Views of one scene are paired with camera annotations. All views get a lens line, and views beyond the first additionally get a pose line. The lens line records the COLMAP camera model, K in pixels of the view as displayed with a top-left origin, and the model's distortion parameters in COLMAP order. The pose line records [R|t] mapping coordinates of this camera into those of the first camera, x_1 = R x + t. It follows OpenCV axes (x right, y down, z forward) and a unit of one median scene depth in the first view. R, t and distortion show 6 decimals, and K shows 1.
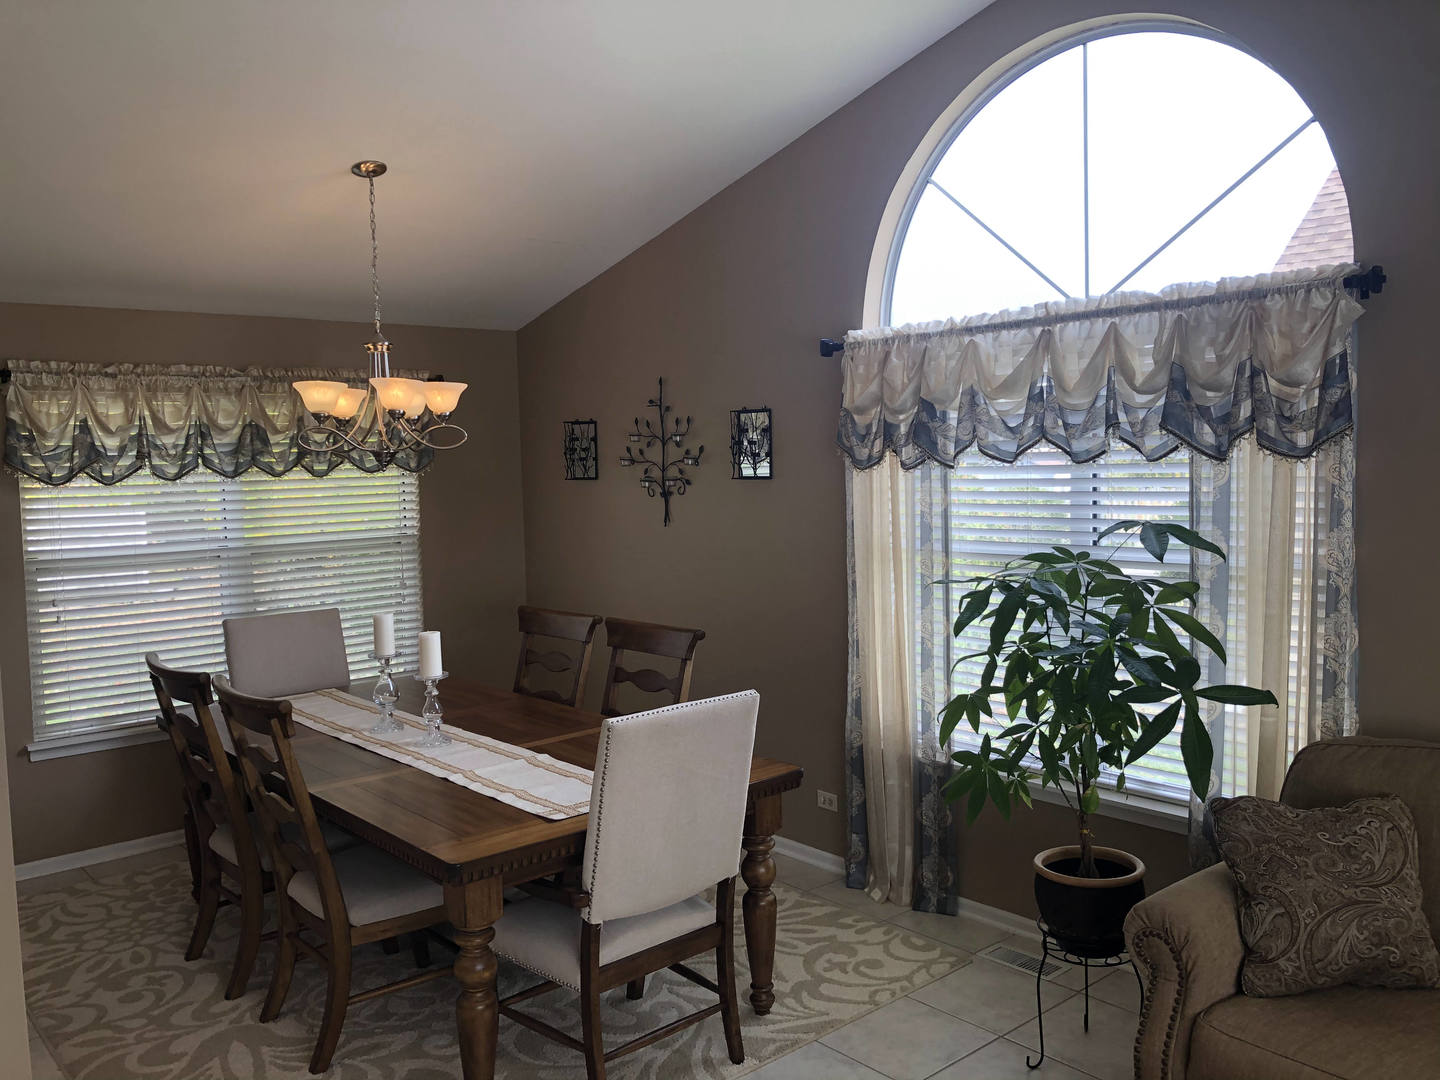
lens RADIAL K [[1184.1, 0, 720.0], [0, 1184.1, 540.0], [0, 0, 1]] dist [0.057335, -0.070296]
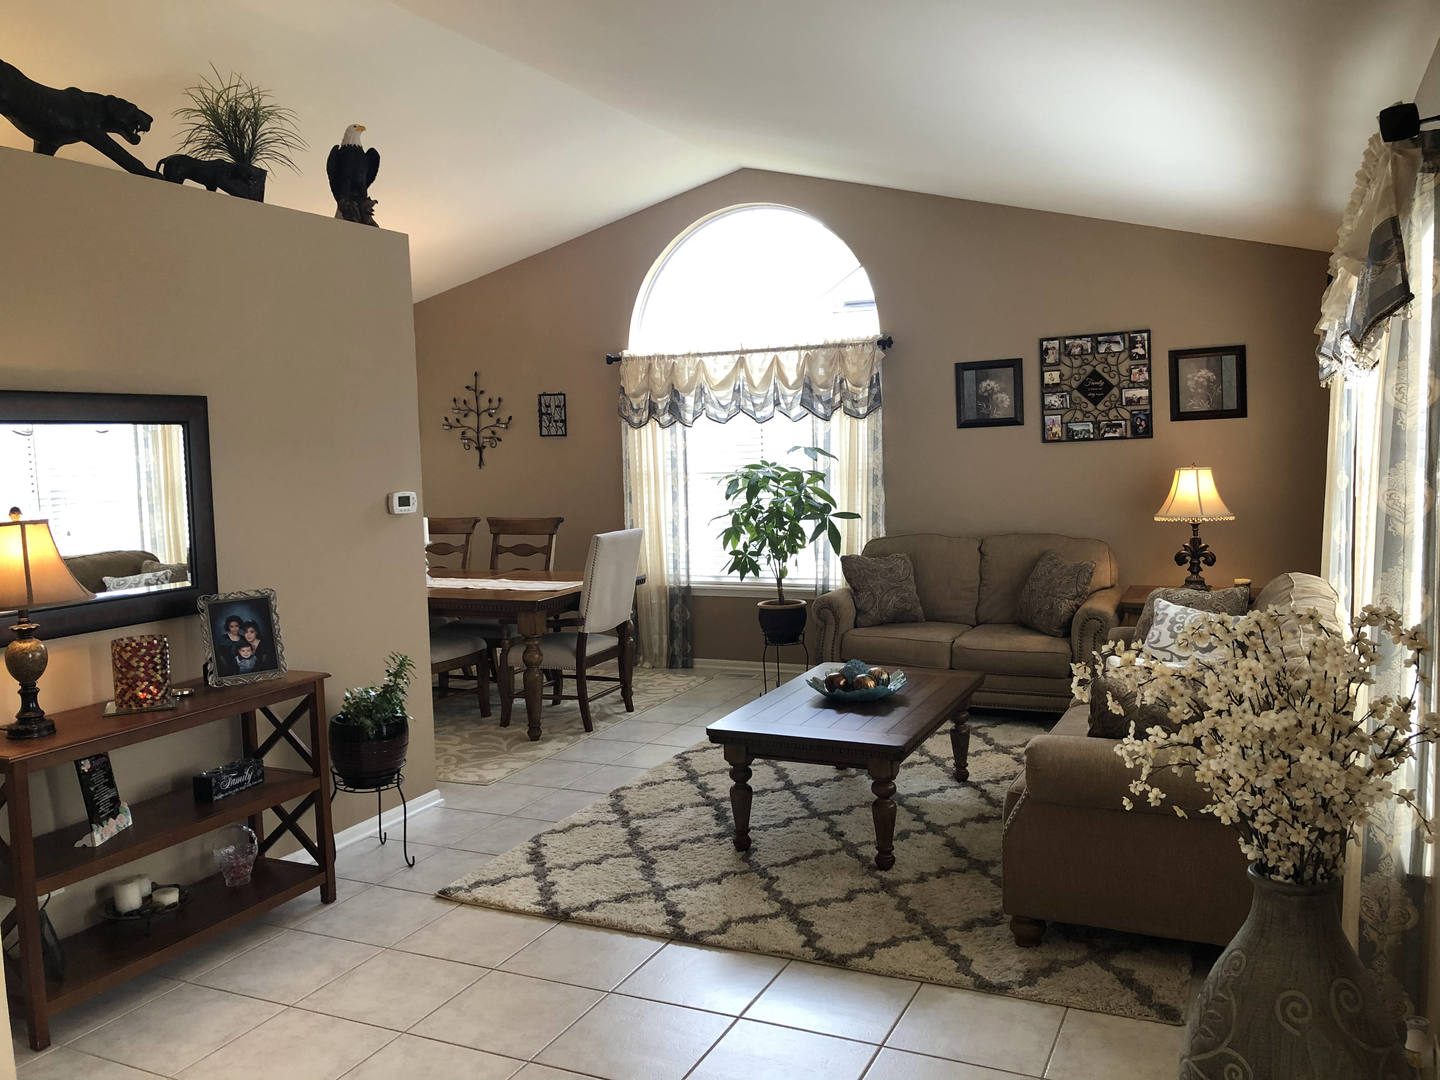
lens RADIAL K [[1167.6, 0, 720.0], [0, 1167.6, 540.0], [0, 0, 1]] dist [0.209042, -0.000932]
pose [[0.914614, -0.034684, 0.402838, -0.553235], [0.031415, 0.999398, 0.014720, 0.099772], [-0.403106, -0.000808, 0.915153, -0.776645]]
